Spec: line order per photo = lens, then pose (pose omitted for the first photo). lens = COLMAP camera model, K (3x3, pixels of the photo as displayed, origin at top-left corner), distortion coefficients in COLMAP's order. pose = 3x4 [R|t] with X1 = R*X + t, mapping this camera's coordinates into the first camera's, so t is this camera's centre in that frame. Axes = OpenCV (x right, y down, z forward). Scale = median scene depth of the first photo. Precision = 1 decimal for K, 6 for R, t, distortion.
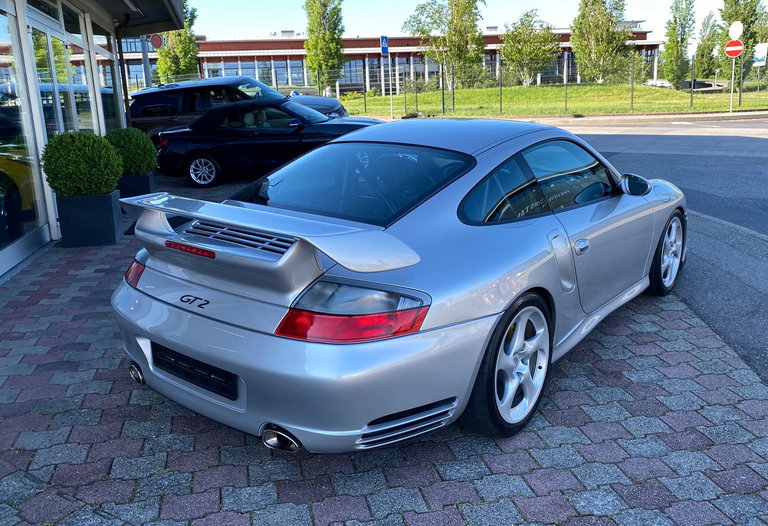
lens RADIAL K [[746.7, 0, 383.6], [0, 746.7, 269.1], [0, 0, 1]] dist [-0.010470, 0.000000]
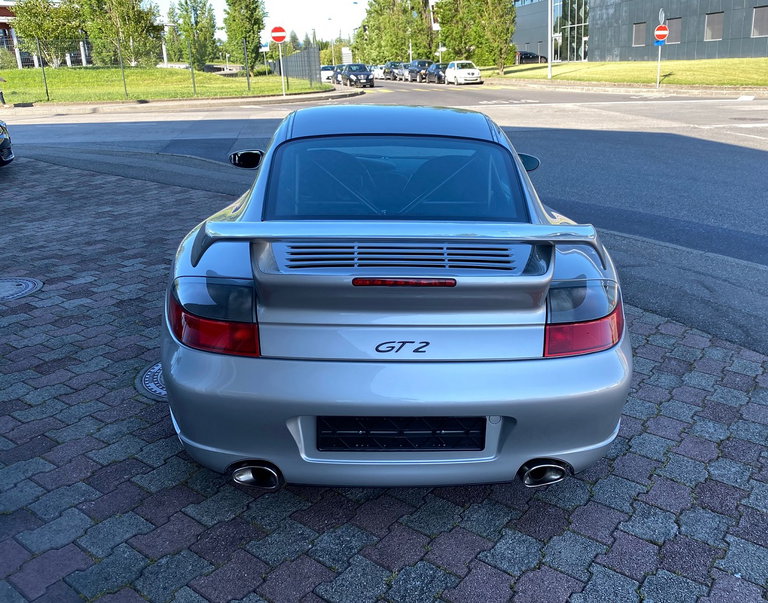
lens RADIAL K [[754.2, 0, 383.7], [0, 754.2, 295.9], [0, 0, 1]] dist [0.002066, 0.000000]
pose [[0.717936, -0.188679, 0.670051, -0.175328], [0.154546, 0.981746, 0.110859, -0.022125], [-0.678737, 0.023965, 0.733990, 0.098591]]
